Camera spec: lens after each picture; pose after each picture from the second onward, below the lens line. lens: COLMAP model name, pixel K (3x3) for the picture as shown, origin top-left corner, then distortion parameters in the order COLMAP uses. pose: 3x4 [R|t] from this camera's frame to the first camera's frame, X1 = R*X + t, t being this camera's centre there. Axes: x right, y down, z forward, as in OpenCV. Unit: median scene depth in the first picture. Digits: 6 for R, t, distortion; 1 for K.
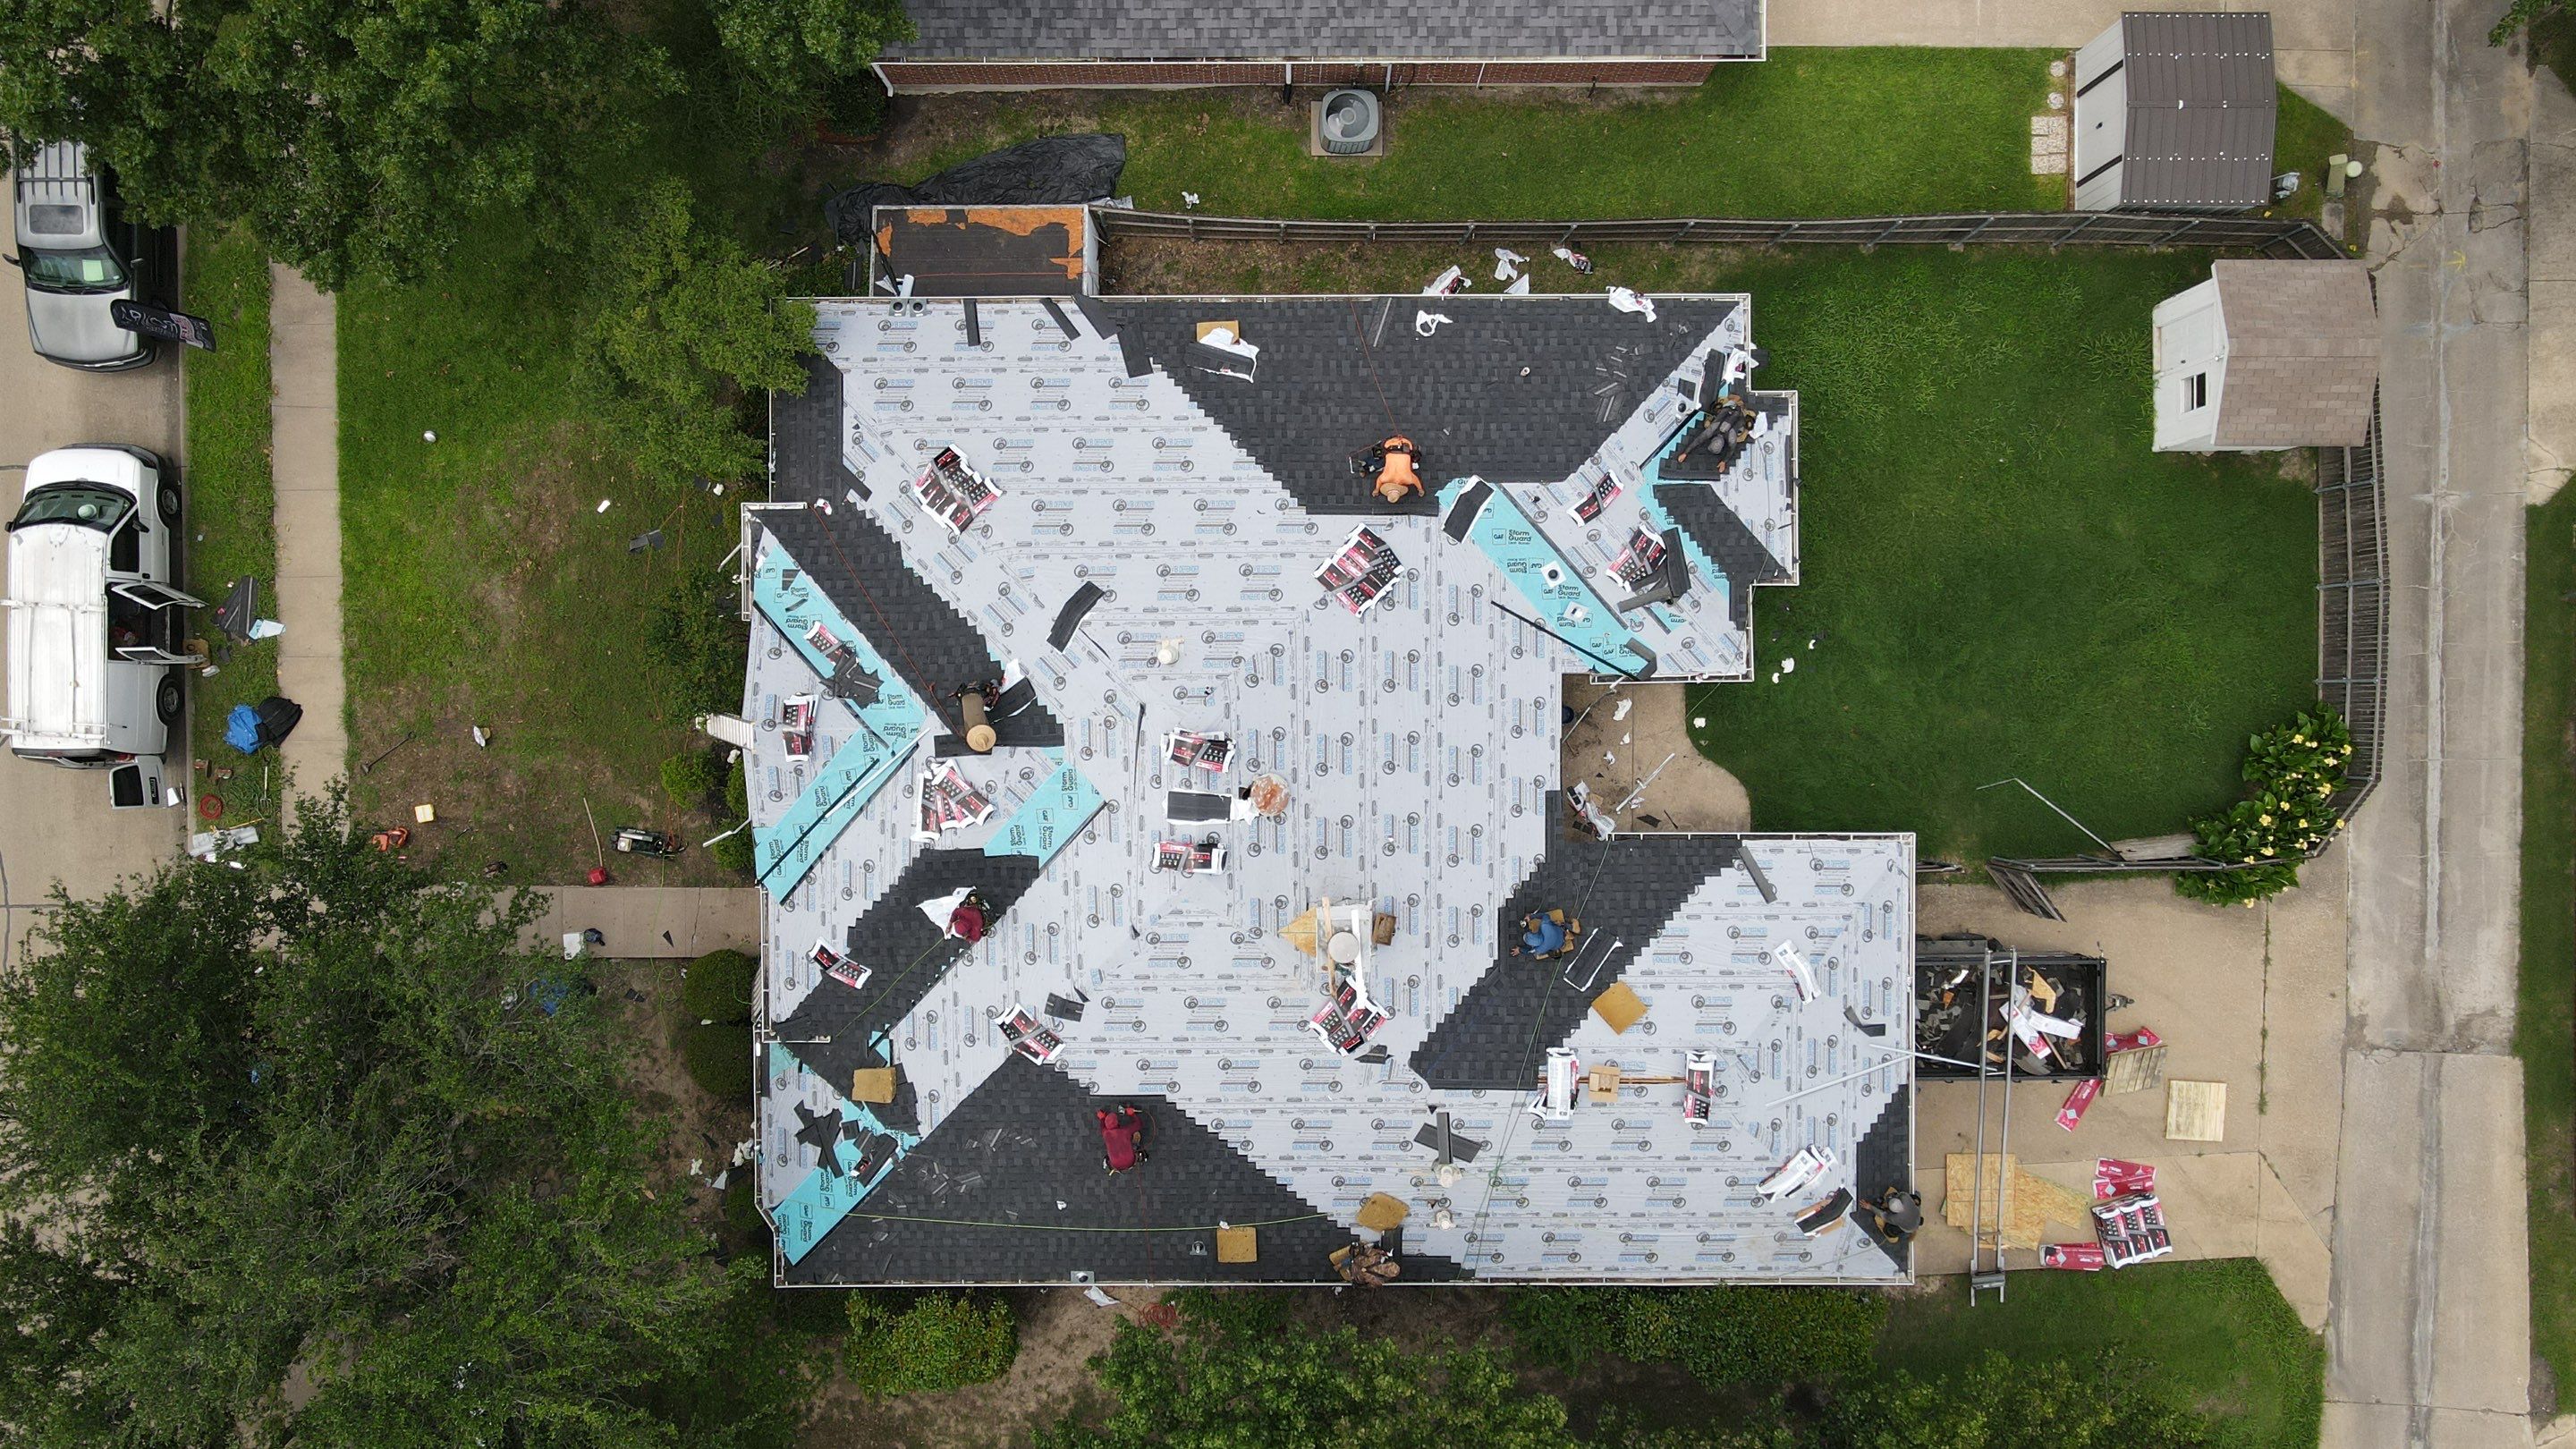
lens RADIAL K [[1901.5, 0, 1288.8], [0, 1901.5, 722.3], [0, 0, 1]] dist [0.010204, 0.015933]
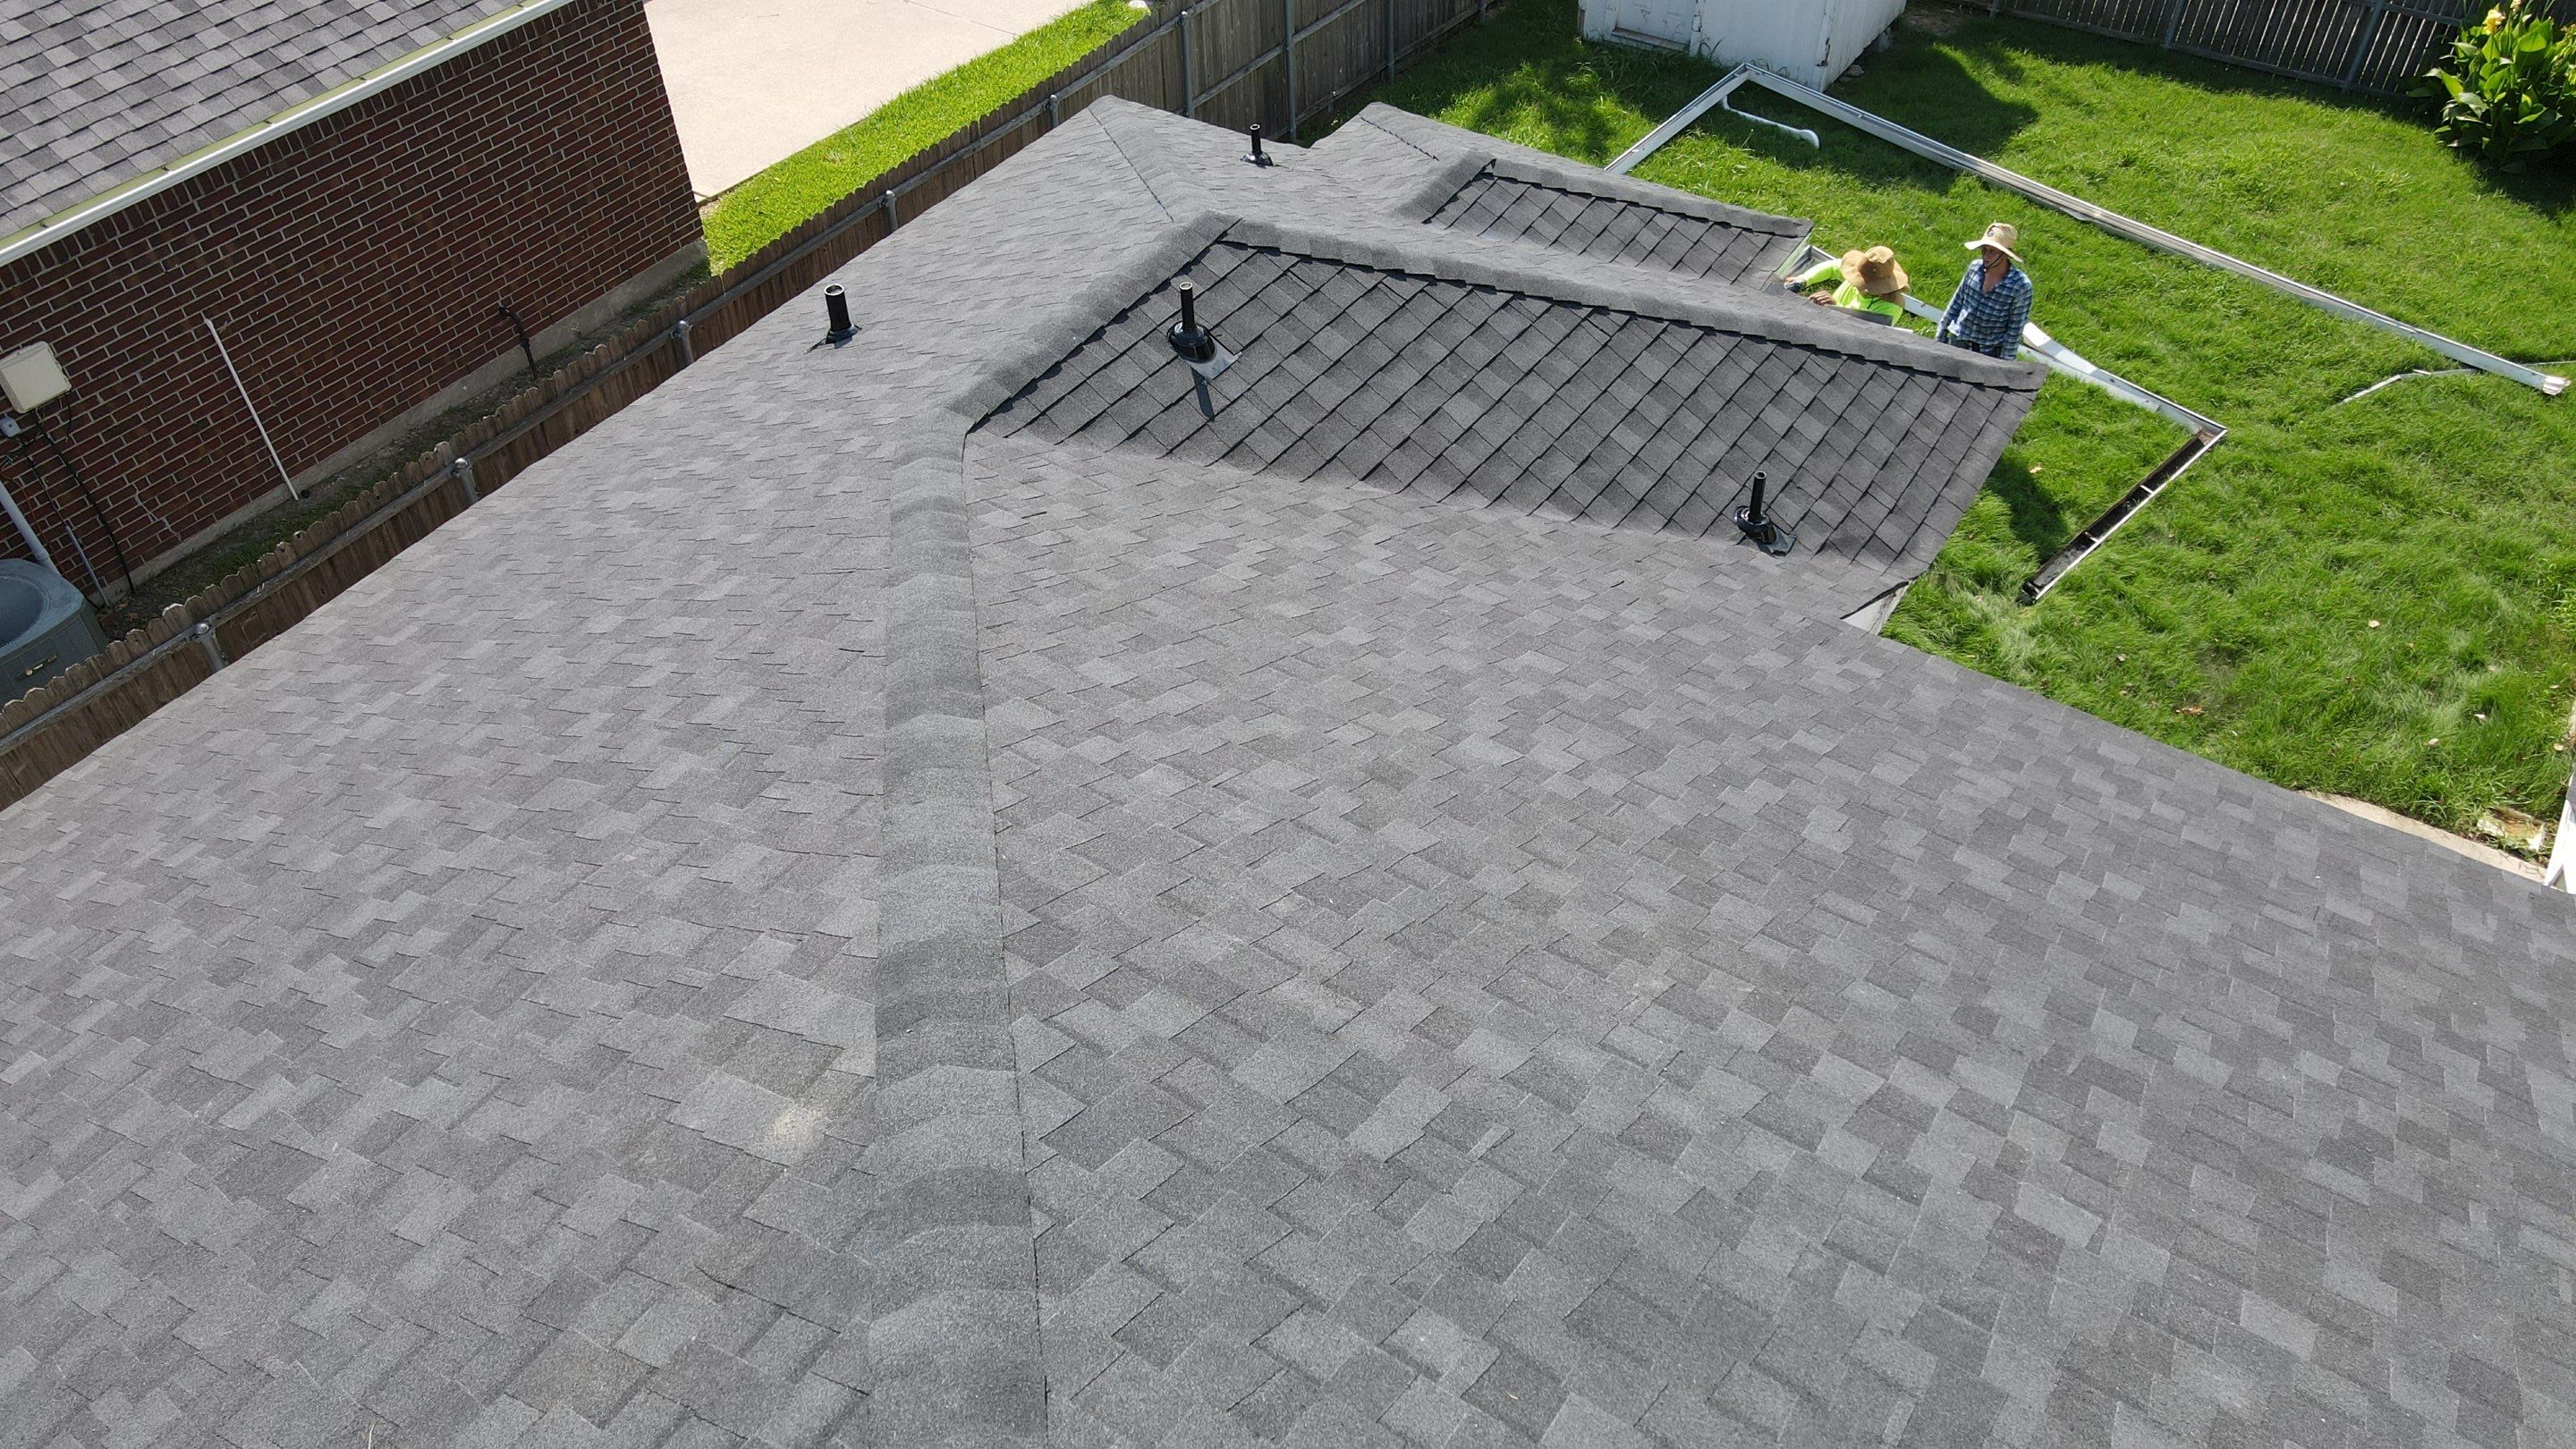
lens RADIAL K [[1901.5, 0, 1274.7], [0, 1901.5, 720.4], [0, 0, 1]] dist [0.010204, 0.015933]
pose [[0.559476, -0.593083, 0.578999, -0.050059], [0.828108, 0.370493, -0.420681, 0.024169], [0.034983, 0.714834, 0.698419, 0.829403]]
